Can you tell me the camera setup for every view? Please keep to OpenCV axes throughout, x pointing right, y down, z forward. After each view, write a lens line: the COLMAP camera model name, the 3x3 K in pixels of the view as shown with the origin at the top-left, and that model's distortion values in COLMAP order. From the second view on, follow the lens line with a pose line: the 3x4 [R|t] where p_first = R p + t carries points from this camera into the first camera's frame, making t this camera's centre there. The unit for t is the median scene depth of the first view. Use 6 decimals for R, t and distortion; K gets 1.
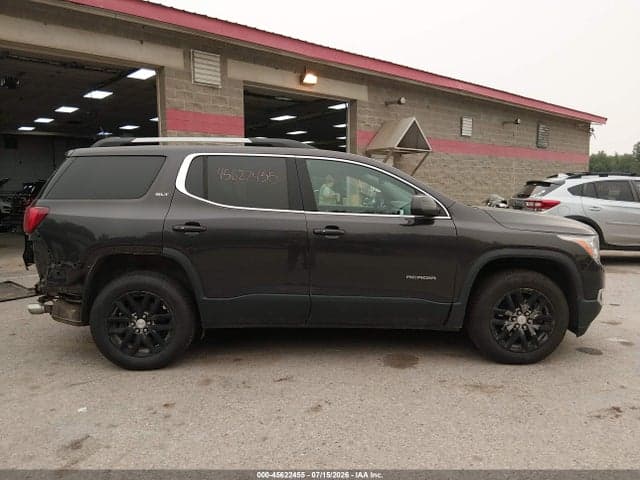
lens RADIAL K [[487.6, 0, 322.0], [0, 487.6, 238.7], [0, 0, 1]] dist [0.101340, -0.172326]
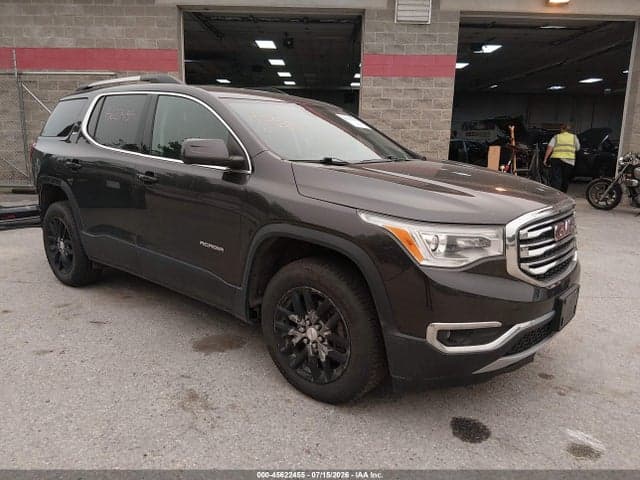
lens RADIAL K [[488.5, 0, 320.0], [0, 488.5, 240.0], [0, 0, 1]] dist [0.087665, -0.138708]
pose [[0.739488, 0.155662, -0.654925, 0.824672], [-0.093033, 0.987194, 0.129590, -0.047098], [0.666710, -0.034901, 0.744500, 0.520438]]
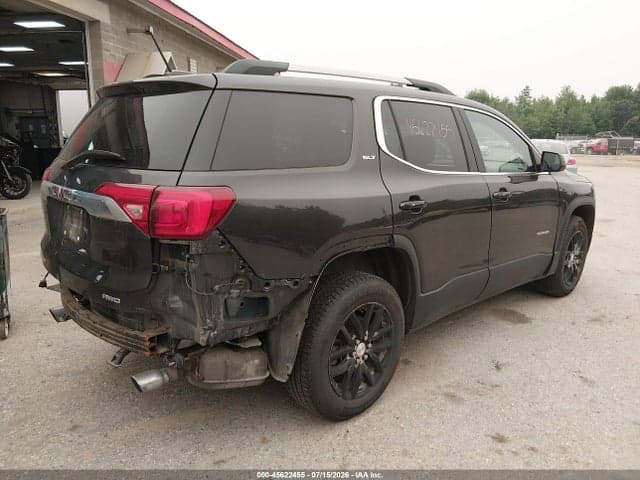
lens RADIAL K [[488.5, 0, 320.0], [0, 488.5, 240.0], [0, 0, 1]] dist [0.087665, -0.138708]
pose [[0.743517, -0.131430, 0.655674, -0.809222], [0.057628, 0.989441, 0.132984, -0.068998], [-0.666229, -0.061091, 0.743241, 0.527823]]
